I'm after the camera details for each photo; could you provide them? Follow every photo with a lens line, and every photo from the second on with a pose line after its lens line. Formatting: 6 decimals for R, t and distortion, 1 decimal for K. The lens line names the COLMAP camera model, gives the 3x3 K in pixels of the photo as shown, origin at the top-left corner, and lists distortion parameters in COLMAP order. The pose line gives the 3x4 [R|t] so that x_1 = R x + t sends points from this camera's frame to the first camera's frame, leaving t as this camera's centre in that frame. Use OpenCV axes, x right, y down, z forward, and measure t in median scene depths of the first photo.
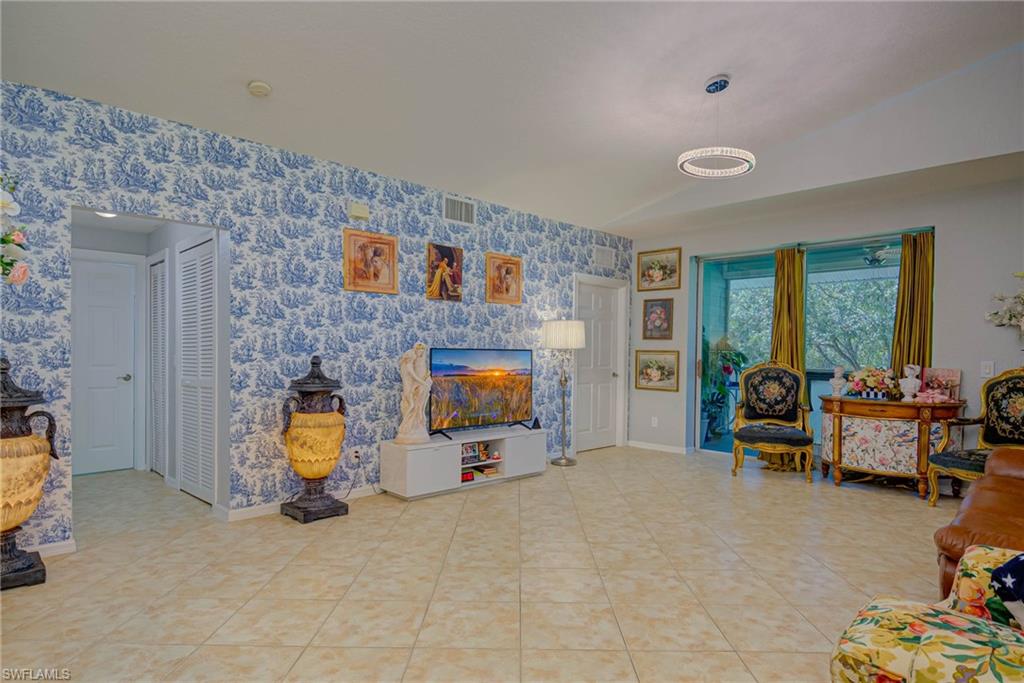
lens RADIAL K [[568.6, 0, 509.2], [0, 568.6, 363.8], [0, 0, 1]] dist [0.002359, -0.000436]
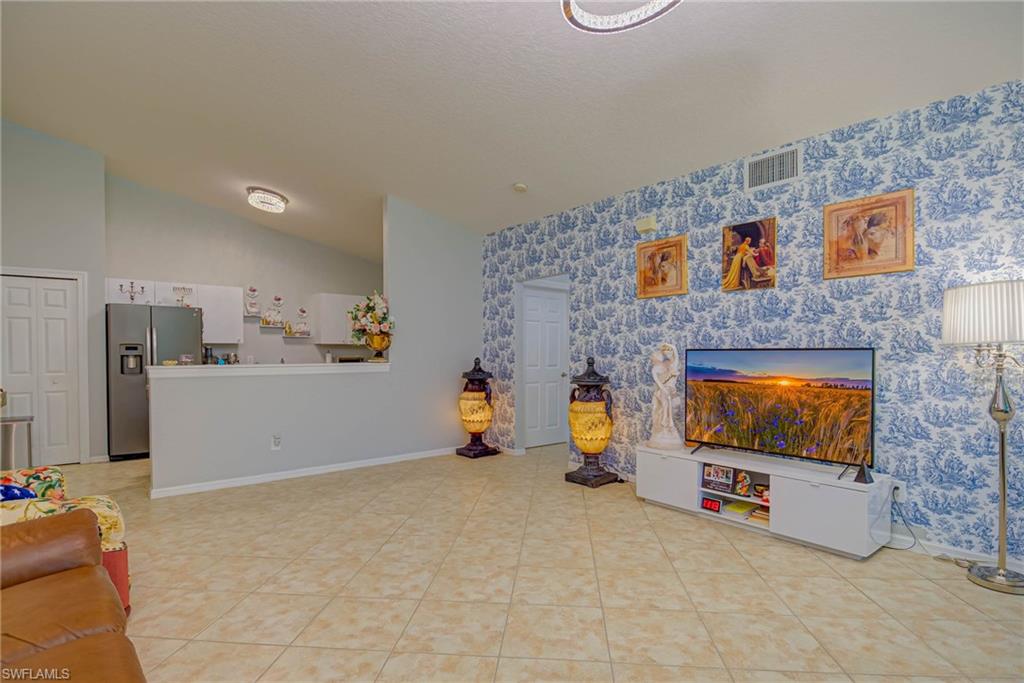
lens RADIAL K [[512.9, 0, 513.1], [0, 512.9, 360.0], [0, 0, 1]] dist [0.029145, -0.030609]
pose [[-0.079837, 0.004561, -0.996797, 0.720618], [-0.019139, 0.999798, 0.006108, -0.009954], [0.996624, 0.019566, -0.079734, 0.805301]]
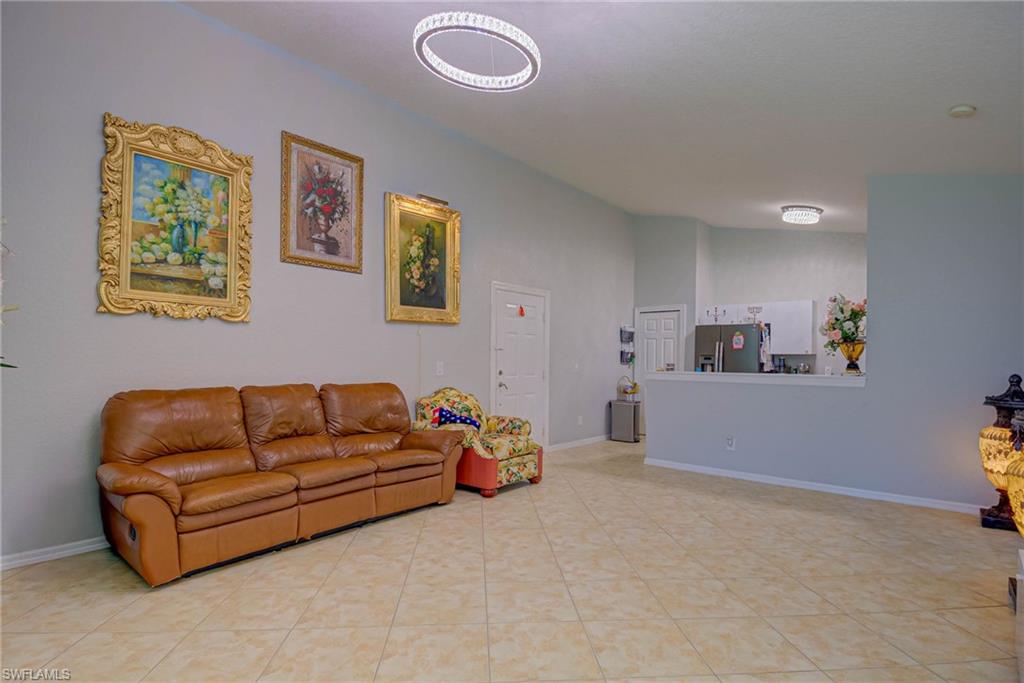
lens RADIAL K [[512.9, 0, 513.1], [0, 512.9, 360.0], [0, 0, 1]] dist [0.029145, -0.030609]
pose [[-0.995614, -0.021108, -0.091142, 0.318754], [-0.023064, 0.999525, 0.020464, -0.027396], [0.090666, 0.022477, -0.995628, 1.352751]]
